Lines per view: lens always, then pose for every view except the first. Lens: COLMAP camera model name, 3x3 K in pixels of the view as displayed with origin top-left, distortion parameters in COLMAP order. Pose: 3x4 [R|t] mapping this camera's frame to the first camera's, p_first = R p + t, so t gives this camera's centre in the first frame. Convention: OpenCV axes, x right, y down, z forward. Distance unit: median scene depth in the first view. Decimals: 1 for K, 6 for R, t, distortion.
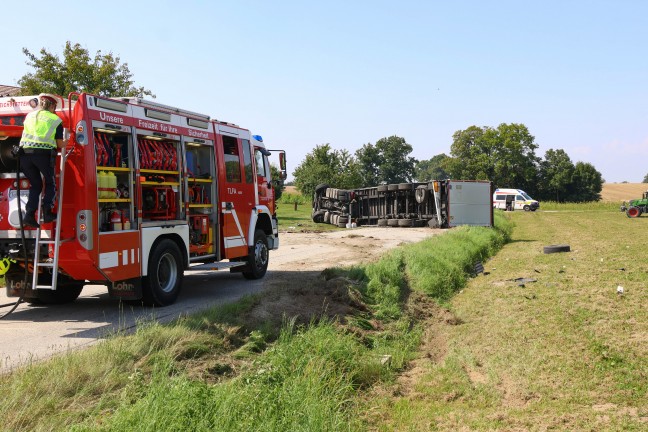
lens RADIAL K [[691.3, 0, 324.0], [0, 691.3, 216.0], [0, 0, 1]] dist [0.001946, -0.001926]
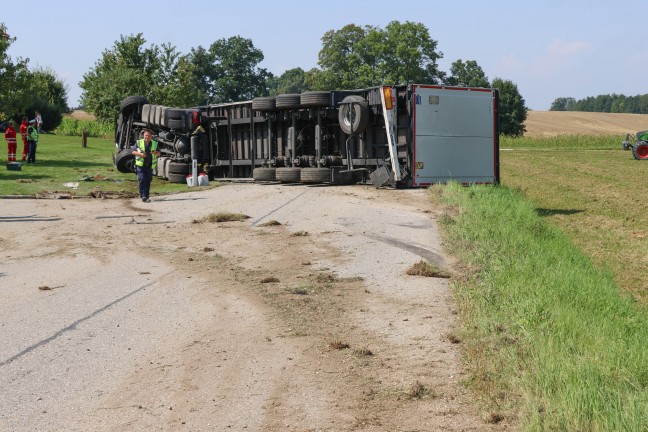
lens RADIAL K [[947.5, 0, 324.0], [0, 947.5, 216.0], [0, 0, 1]] dist [0.002694, -0.015036]
pose [[0.980154, -0.012504, 0.197841, -0.003055], [-0.000516, 0.997844, 0.065621, -0.002736], [-0.198235, -0.064421, 0.978035, 0.189193]]
